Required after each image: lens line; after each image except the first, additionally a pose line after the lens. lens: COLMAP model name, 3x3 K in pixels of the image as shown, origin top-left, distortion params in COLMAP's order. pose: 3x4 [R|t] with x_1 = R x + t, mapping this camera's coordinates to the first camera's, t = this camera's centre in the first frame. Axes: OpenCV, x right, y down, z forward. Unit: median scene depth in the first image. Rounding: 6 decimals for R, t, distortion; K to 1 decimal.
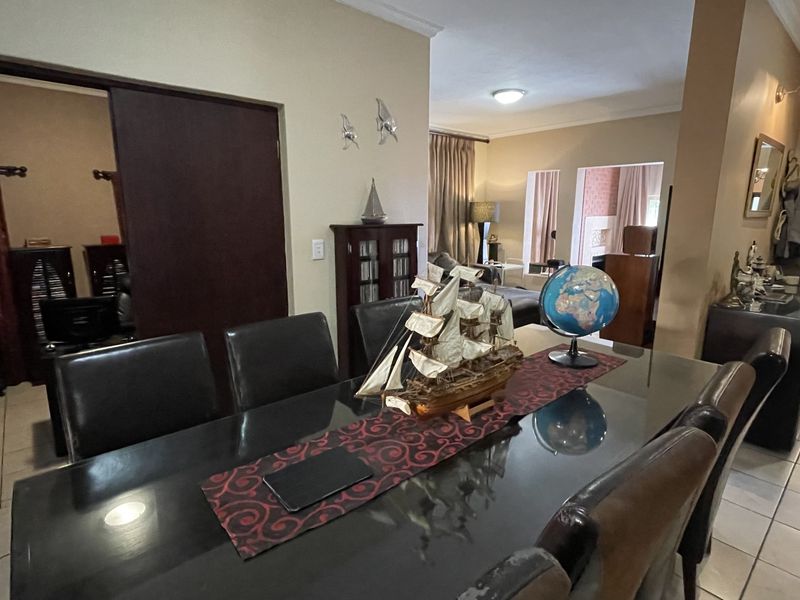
lens RADIAL K [[428.8, 0, 401.3], [0, 428.8, 302.3], [0, 0, 1]] dist [-0.006592, 0.002703]
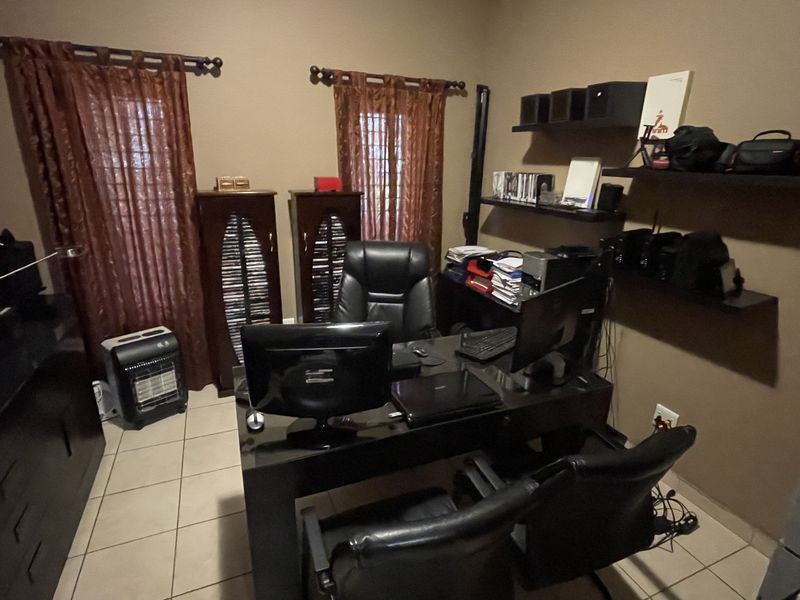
lens RADIAL K [[428.8, 0, 399.2], [0, 428.8, 298.1], [0, 0, 1]] dist [-0.006592, 0.002703]
pose [[0.948300, 0.118205, -0.294541, -0.393936], [-0.084527, 0.988600, 0.124601, -0.070467], [0.305912, -0.093262, 0.947481, 0.440641]]
